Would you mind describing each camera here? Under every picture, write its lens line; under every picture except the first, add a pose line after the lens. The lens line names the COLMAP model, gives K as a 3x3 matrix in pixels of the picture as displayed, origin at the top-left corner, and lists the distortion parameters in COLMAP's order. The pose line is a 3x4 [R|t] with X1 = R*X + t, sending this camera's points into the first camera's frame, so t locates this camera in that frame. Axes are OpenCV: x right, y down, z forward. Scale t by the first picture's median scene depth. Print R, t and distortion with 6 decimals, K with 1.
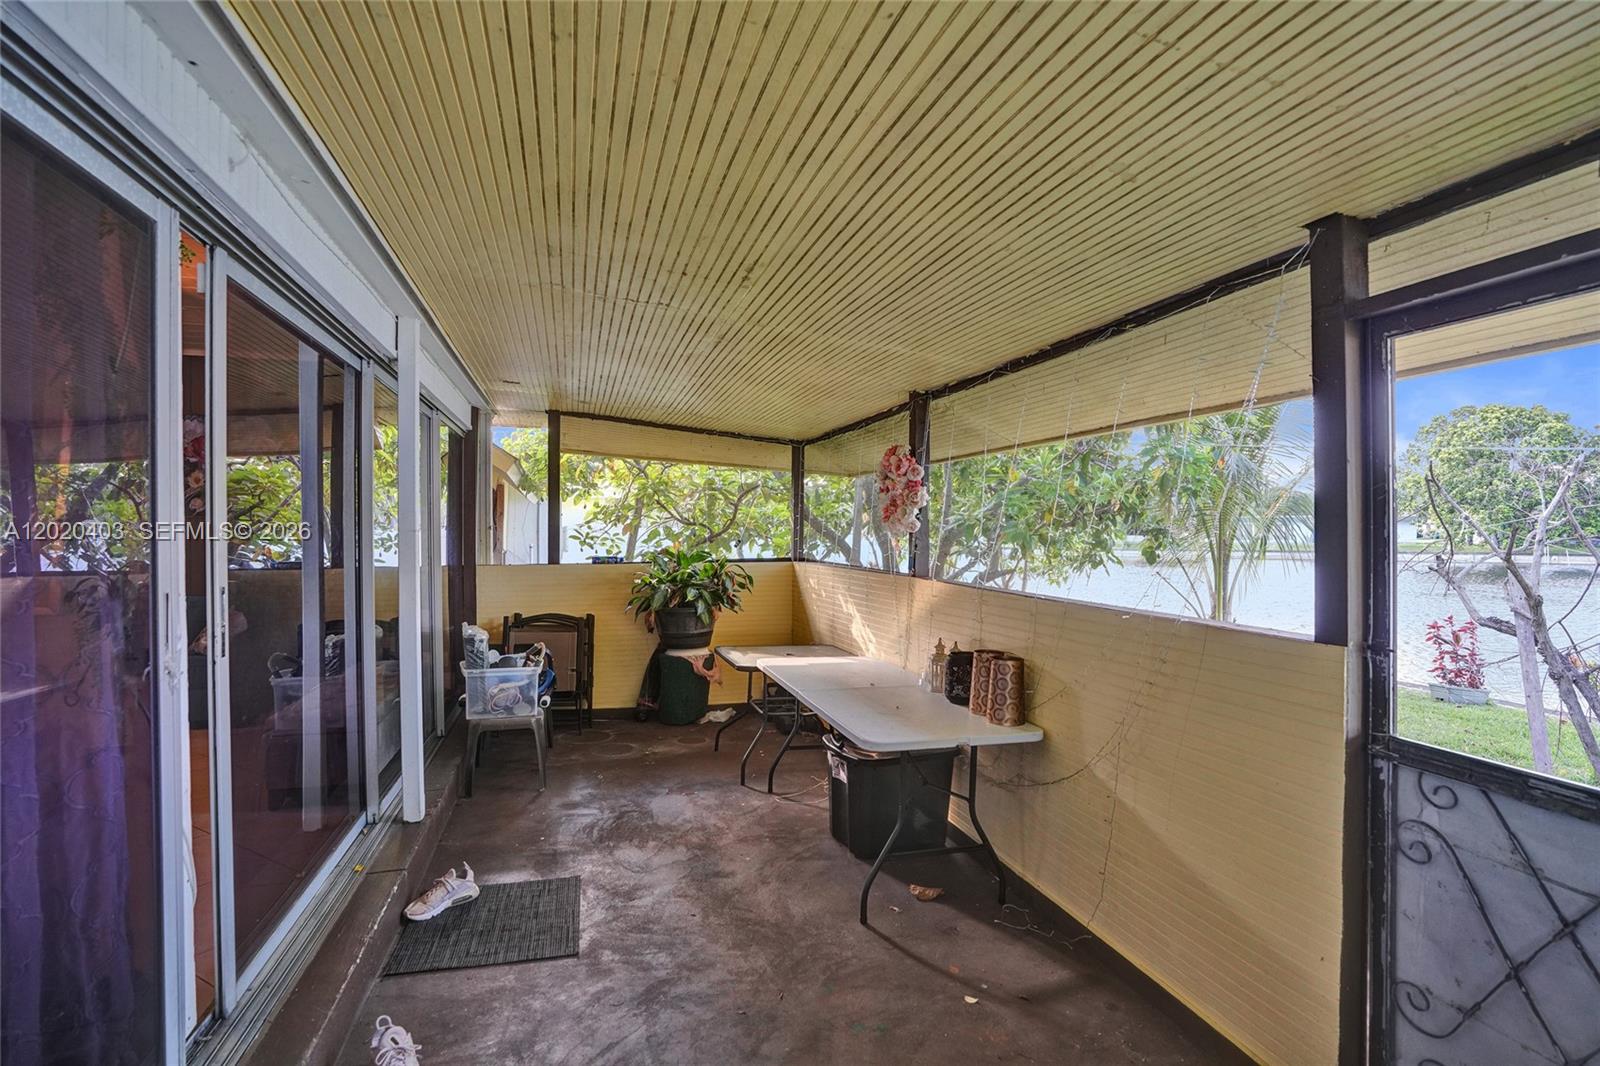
lens RADIAL K [[749.1, 0, 802.5], [0, 749.1, 526.1], [0, 0, 1]] dist [-0.063478, 0.025244]
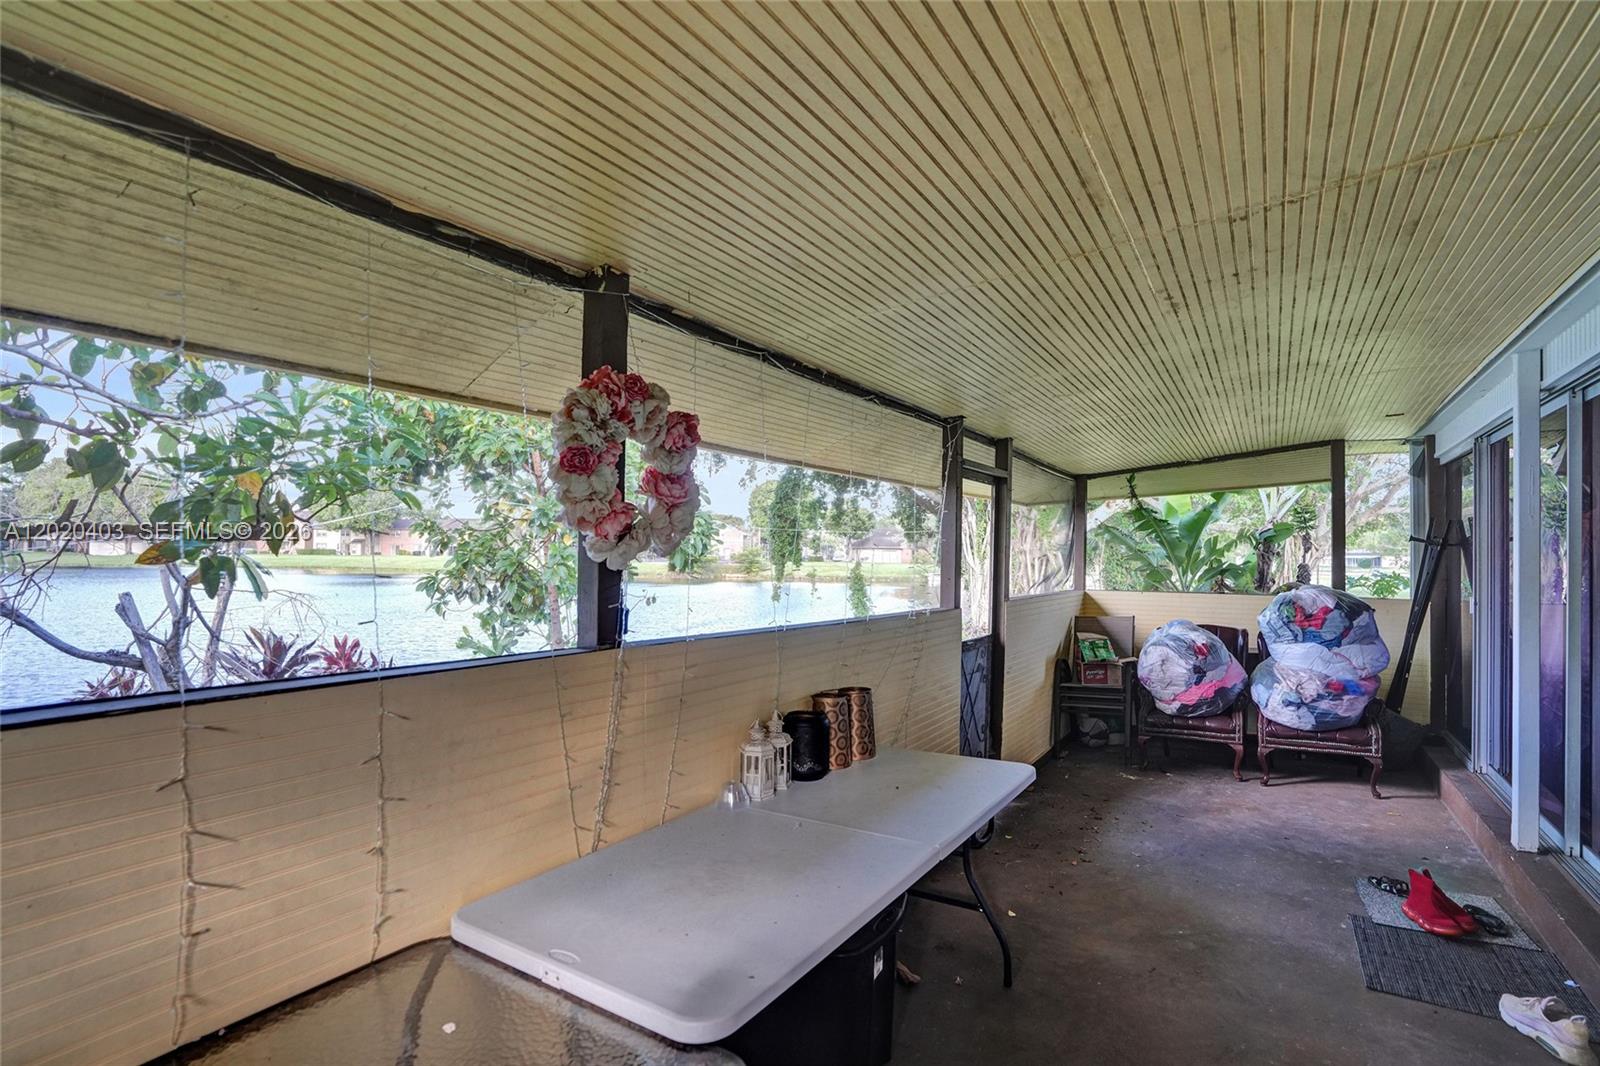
lens RADIAL K [[749.1, 0, 805.7], [0, 749.1, 534.4], [0, 0, 1]] dist [-0.063478, 0.025244]
pose [[-0.657275, 0.014049, 0.753520, -0.466258], [-0.018528, 0.999223, -0.034792, 0.017779], [-0.753423, -0.036829, -0.656503, 1.904644]]
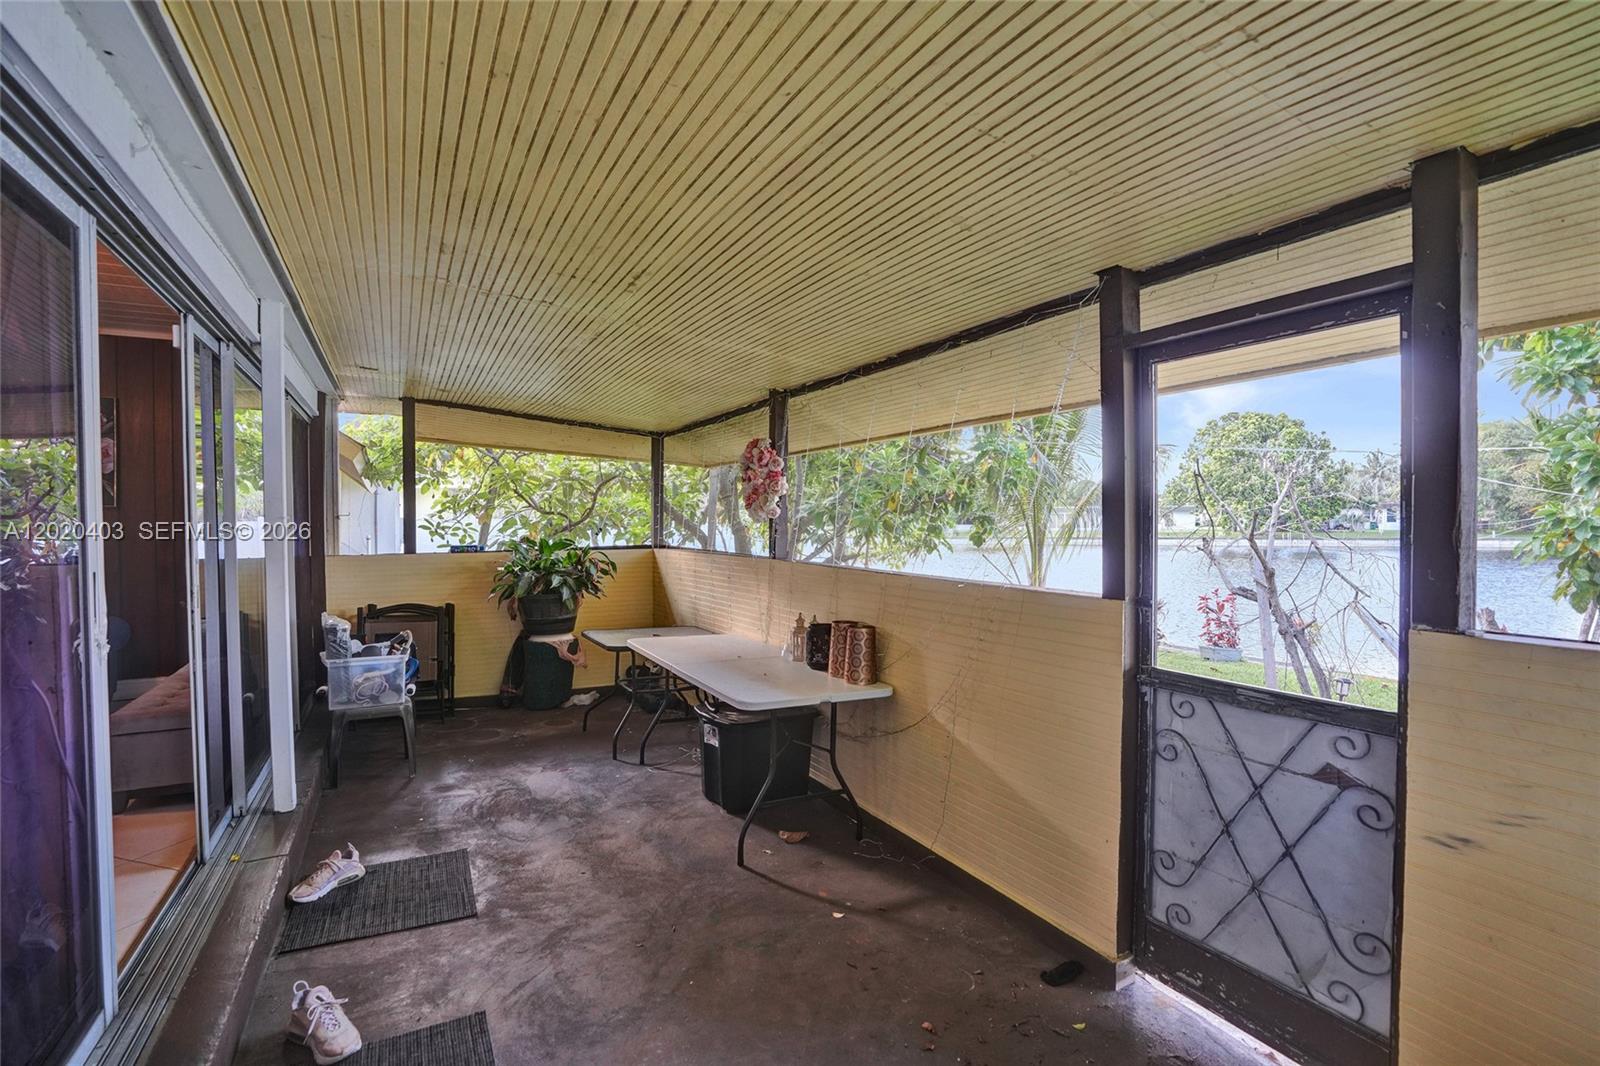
lens RADIAL K [[749.1, 0, 794.1], [0, 749.1, 530.9], [0, 0, 1]] dist [-0.063478, 0.025244]
pose [[0.979864, -0.006676, 0.199552, -0.060546], [0.003137, 0.999832, 0.018044, 0.009746], [-0.199639, -0.017054, 0.979721, -0.116233]]
